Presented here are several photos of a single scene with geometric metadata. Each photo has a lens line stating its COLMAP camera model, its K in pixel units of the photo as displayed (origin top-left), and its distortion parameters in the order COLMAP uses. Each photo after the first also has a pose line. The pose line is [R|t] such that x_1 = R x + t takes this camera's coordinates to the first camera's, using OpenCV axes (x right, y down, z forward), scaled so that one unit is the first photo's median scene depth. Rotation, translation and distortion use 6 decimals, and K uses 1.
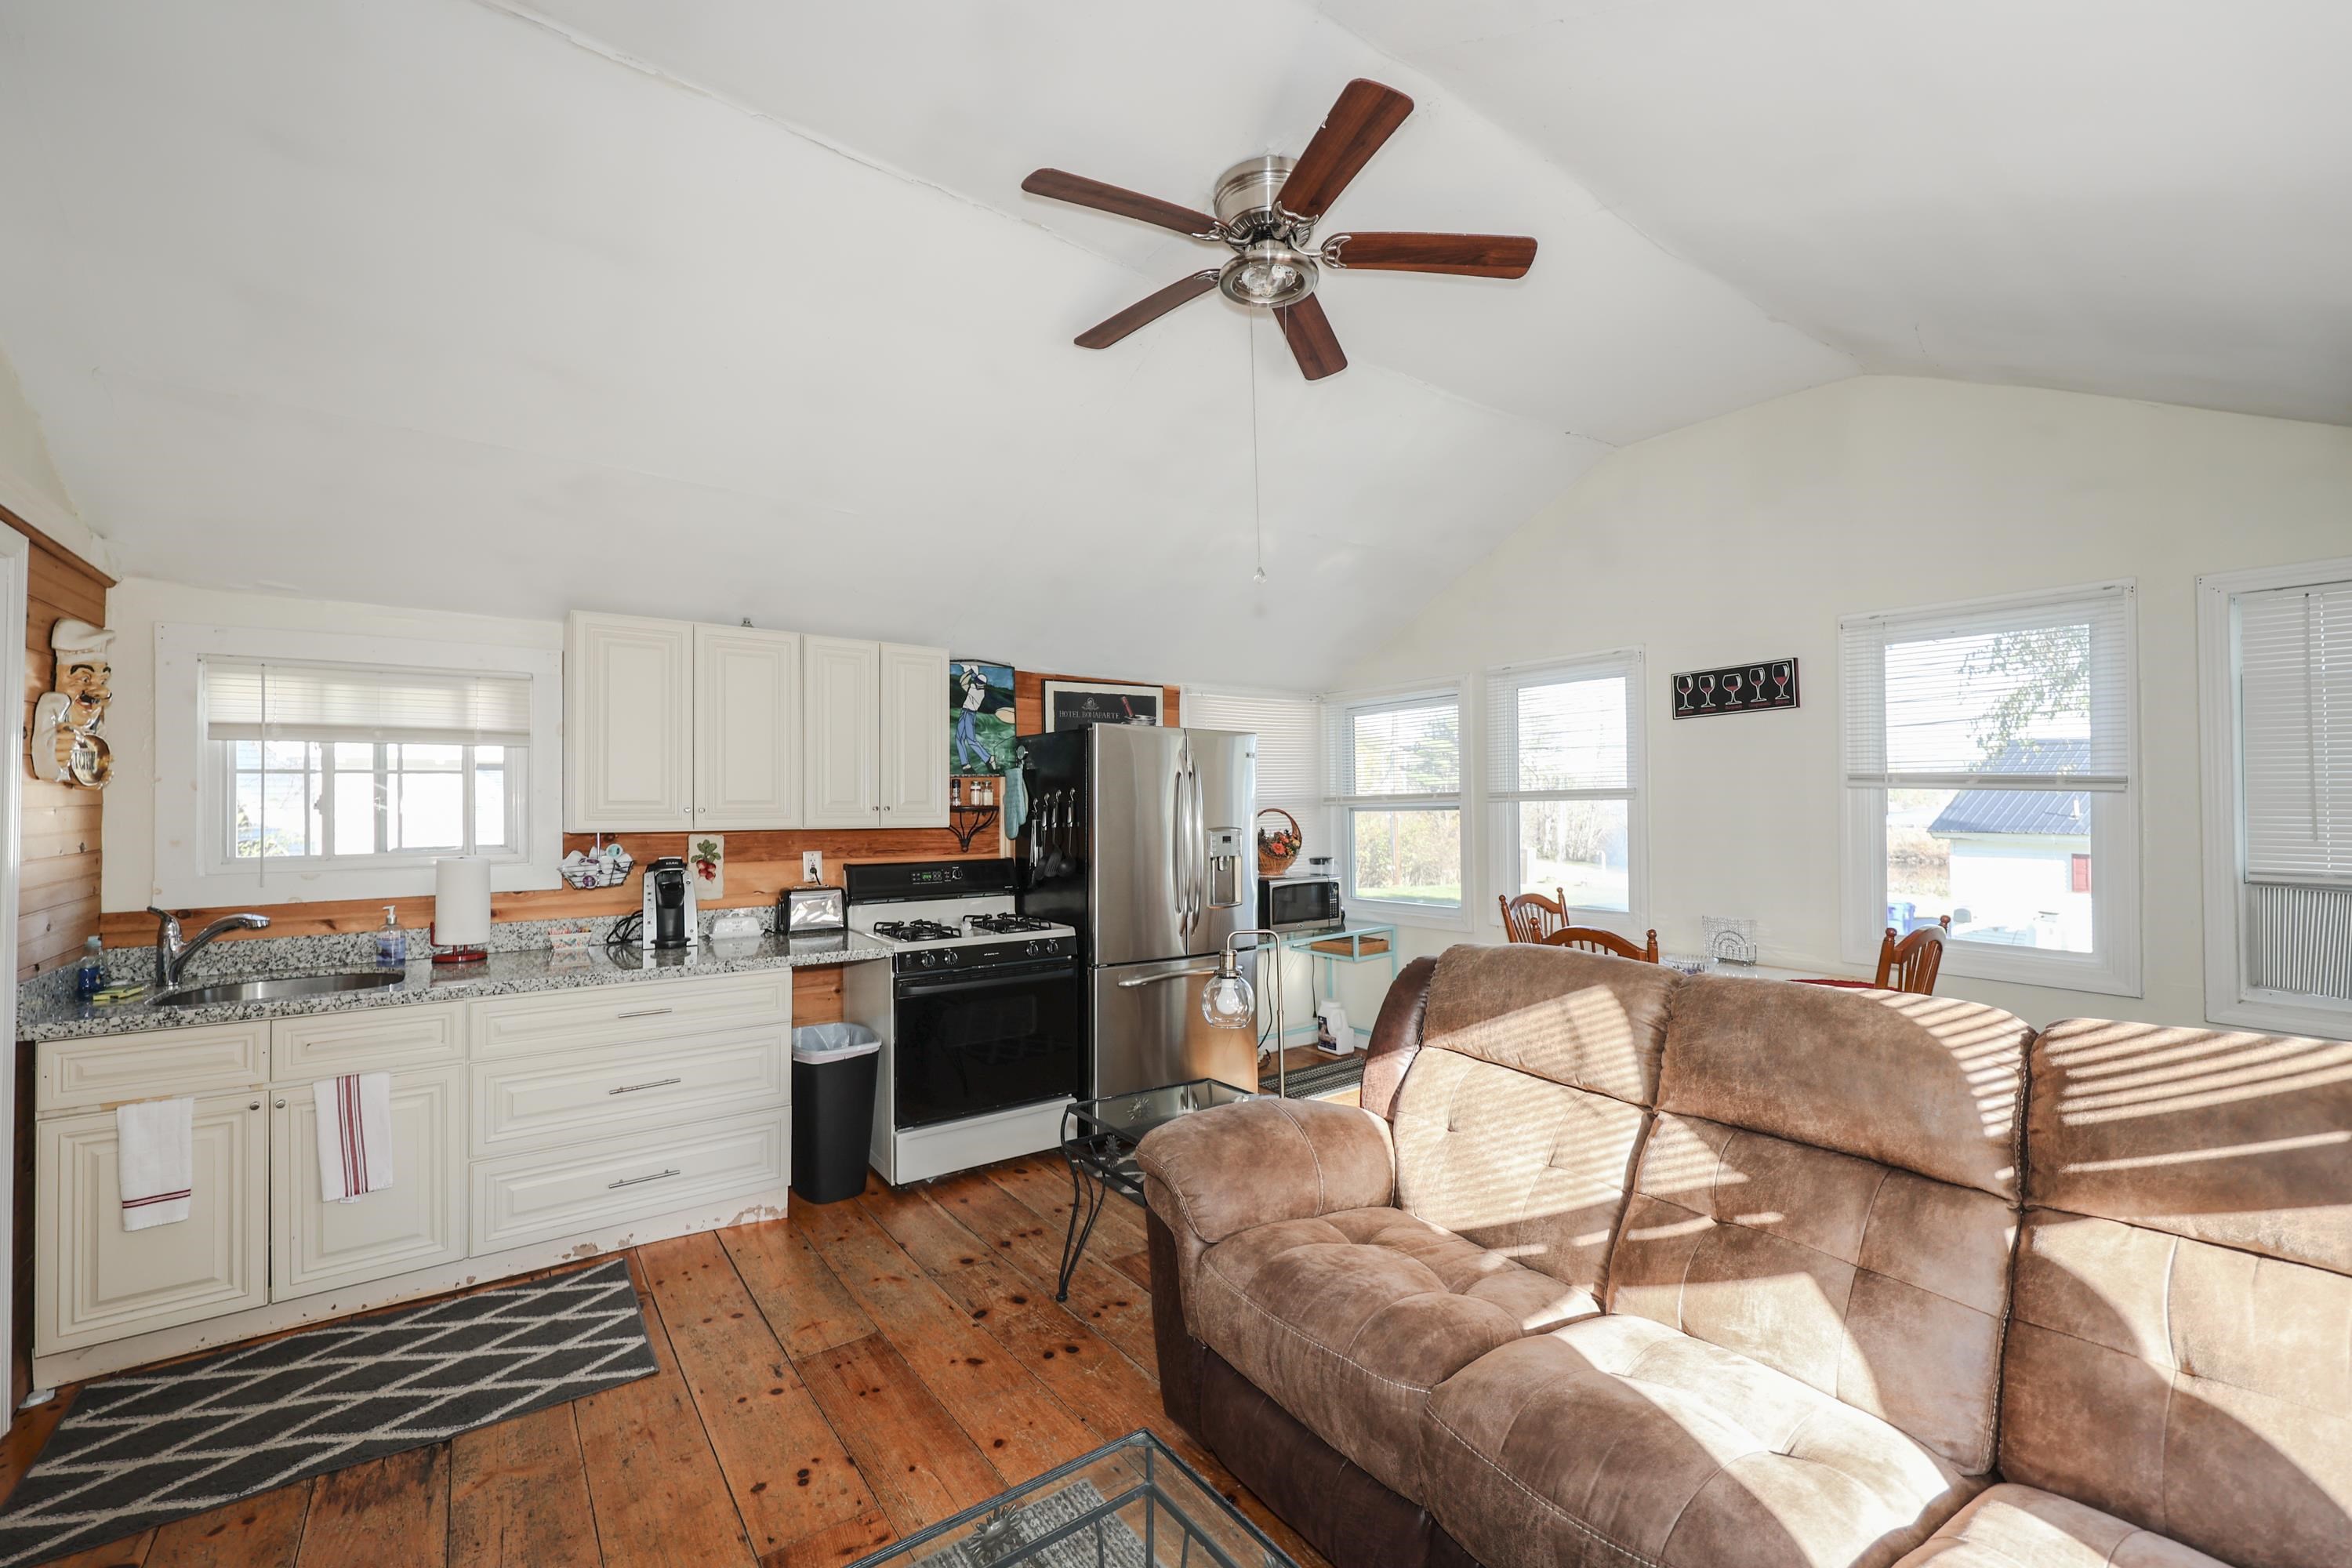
lens RADIAL K [[959.4, 0, 1187.3], [0, 959.4, 793.8], [0, 0, 1]] dist [0.000699, 0.000143]
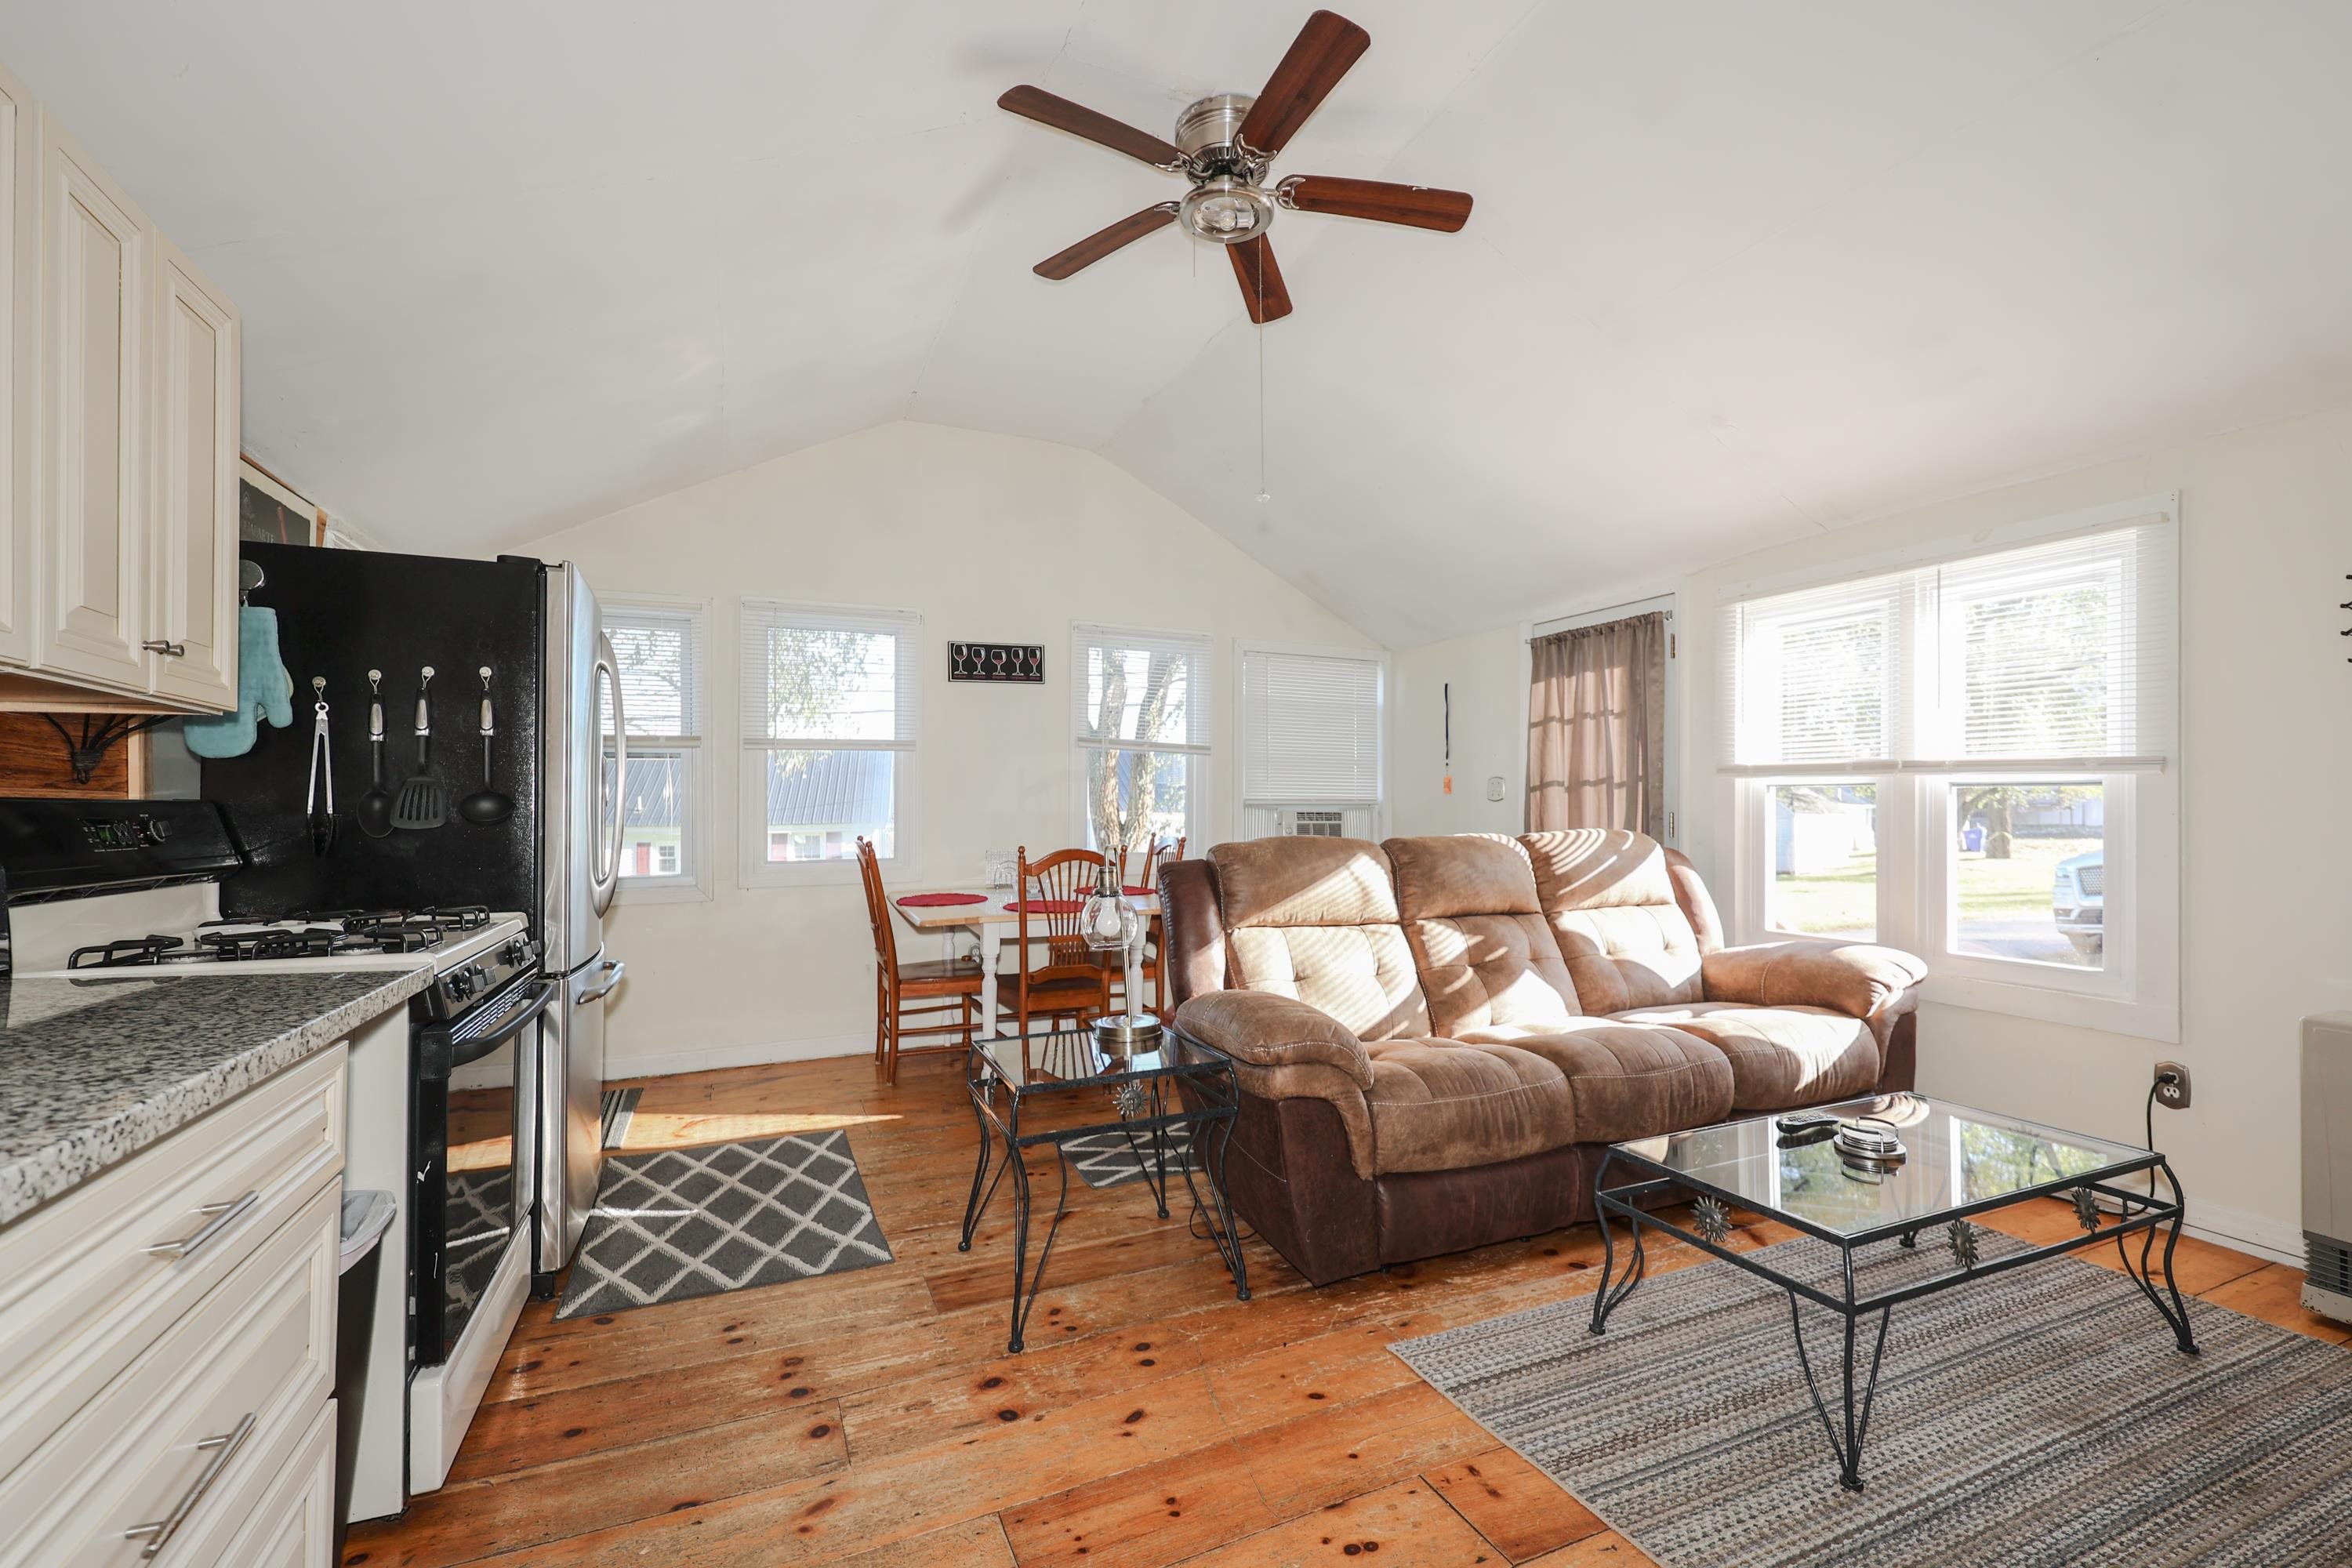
lens RADIAL K [[1002.0, 0, 1179.4], [0, 1002.0, 792.7], [0, 0, 1]] dist [0.001644, 0.000073]
pose [[0.227510, 0.019663, 0.973577, -0.776757], [-0.014495, 0.999754, -0.016804, 0.093541], [-0.973668, -0.010289, 0.227739, 0.627777]]
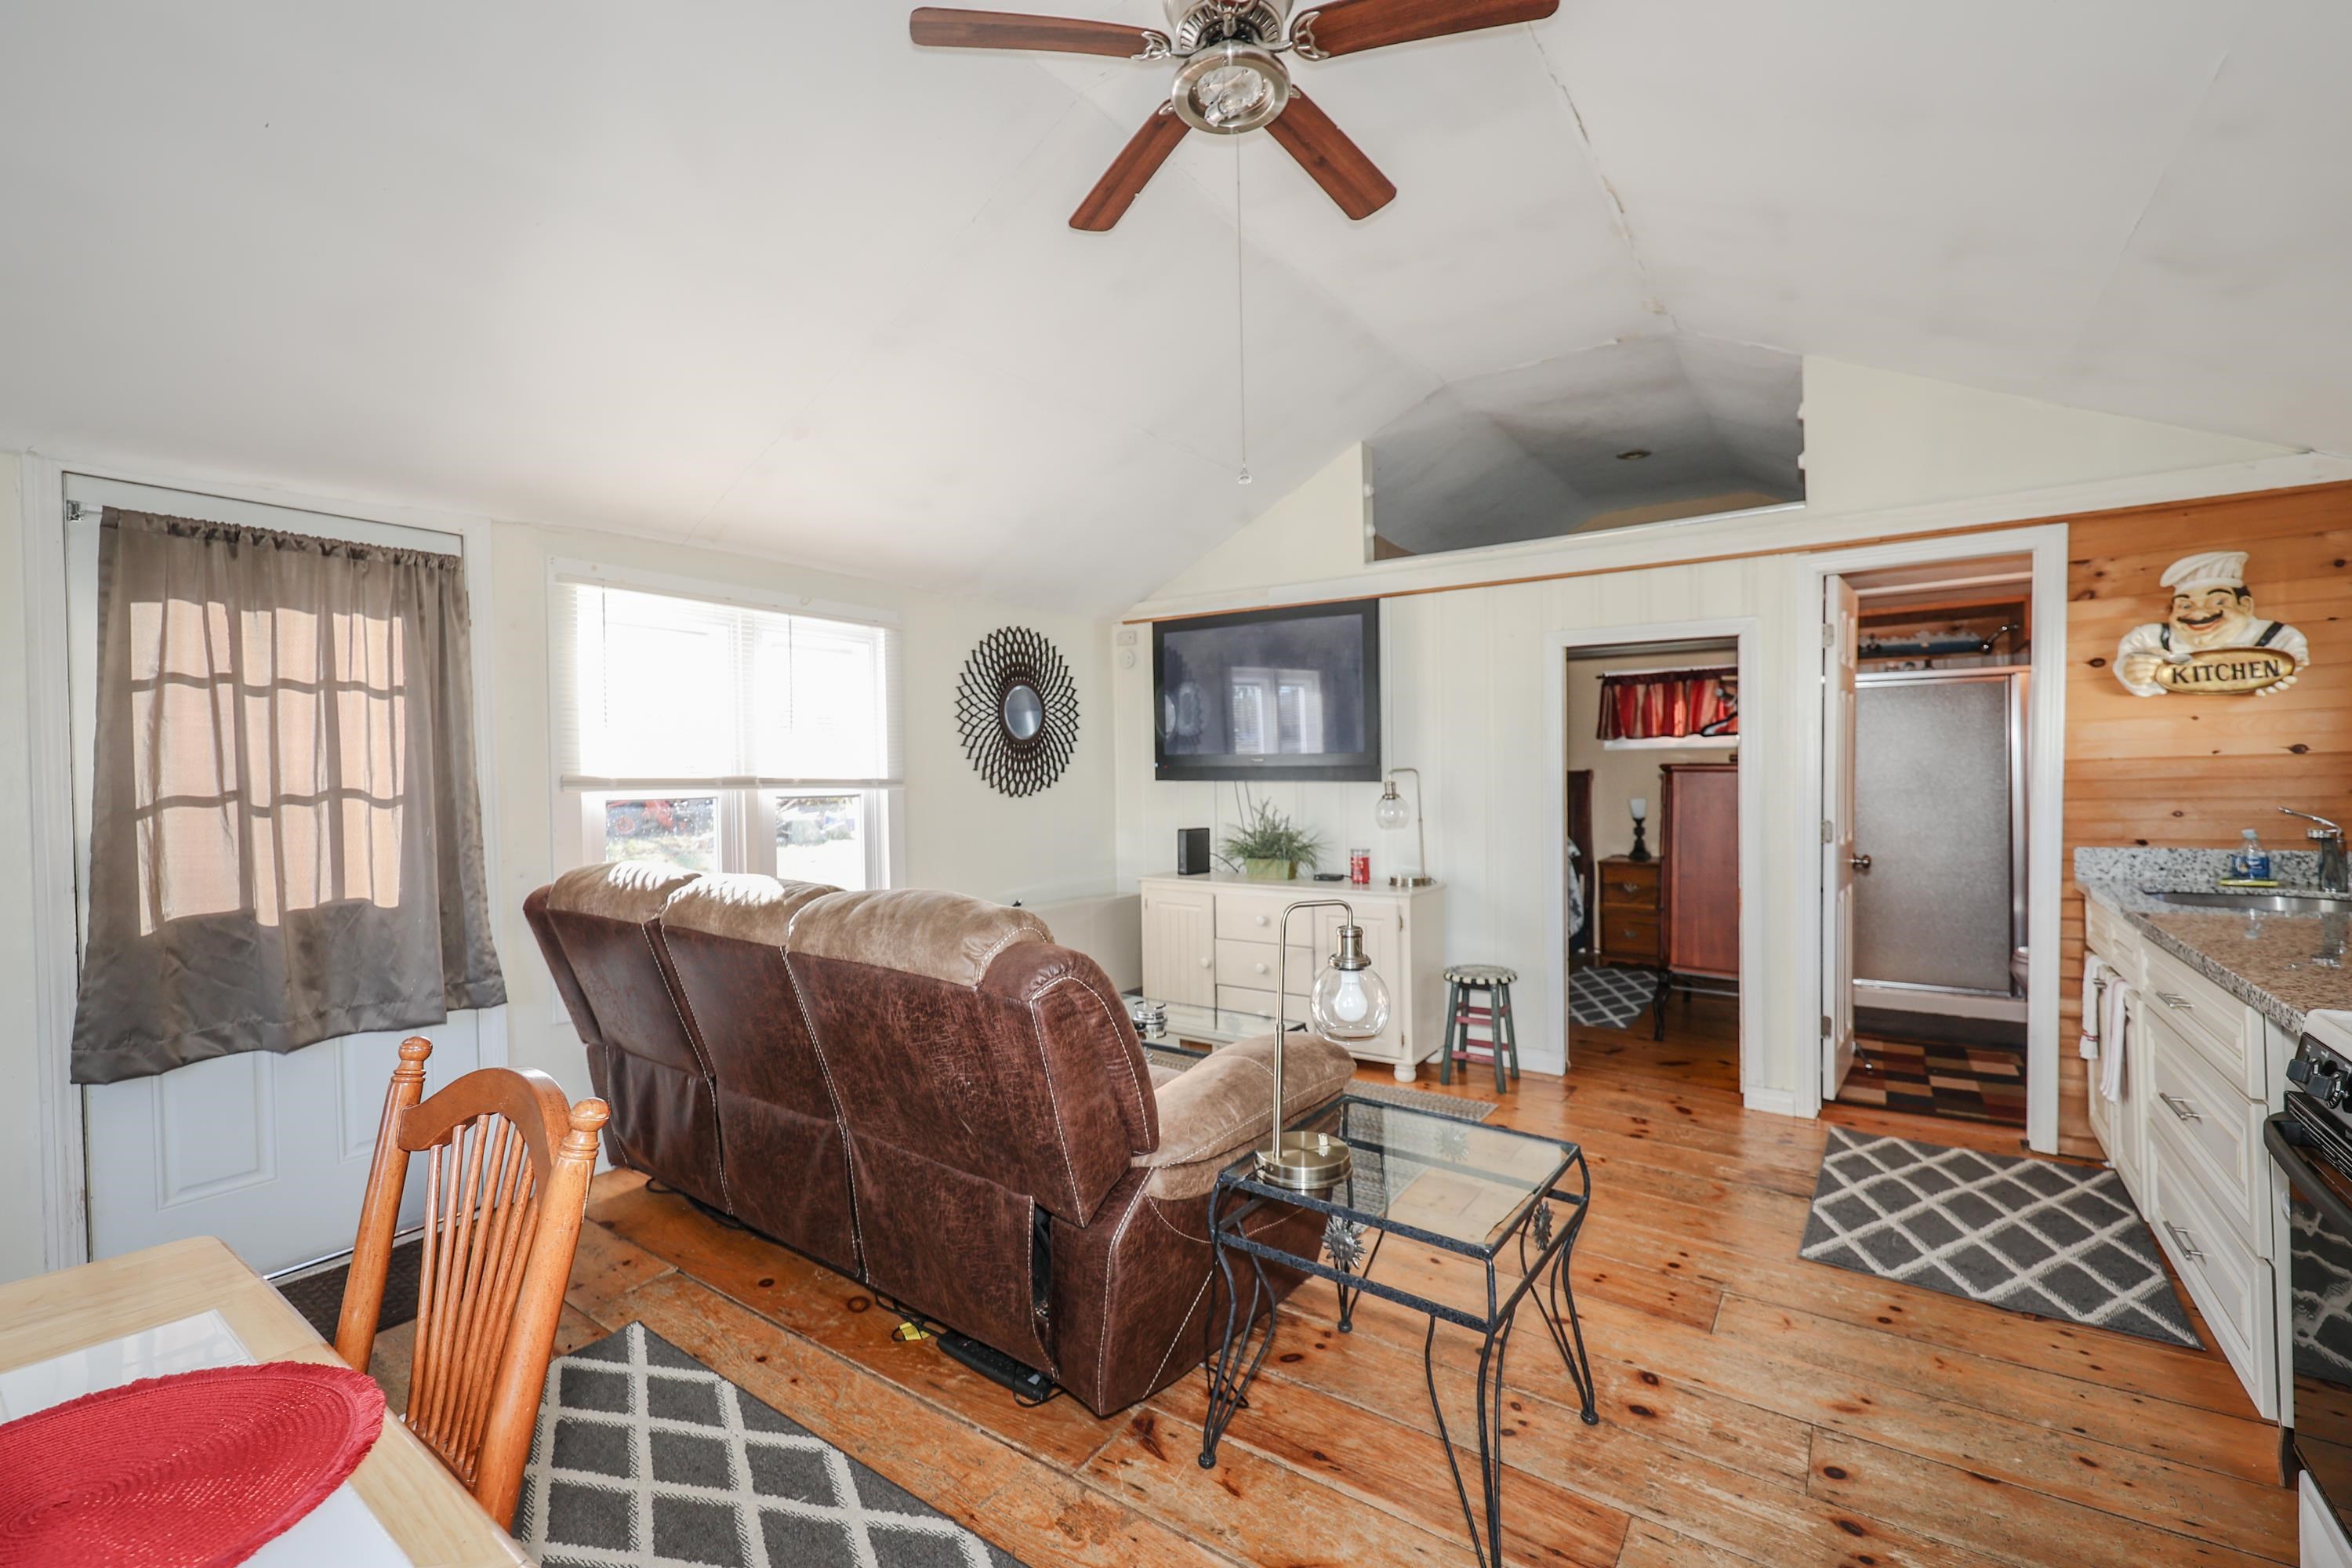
lens RADIAL K [[1002.0, 0, 1179.4], [0, 1002.0, 792.7], [0, 0, 1]] dist [0.001644, 0.000073]
pose [[-0.952523, 0.027626, -0.303210, 0.321742], [0.026425, 0.999618, 0.008064, 0.052593], [0.303317, -0.000331, -0.952890, 1.430449]]
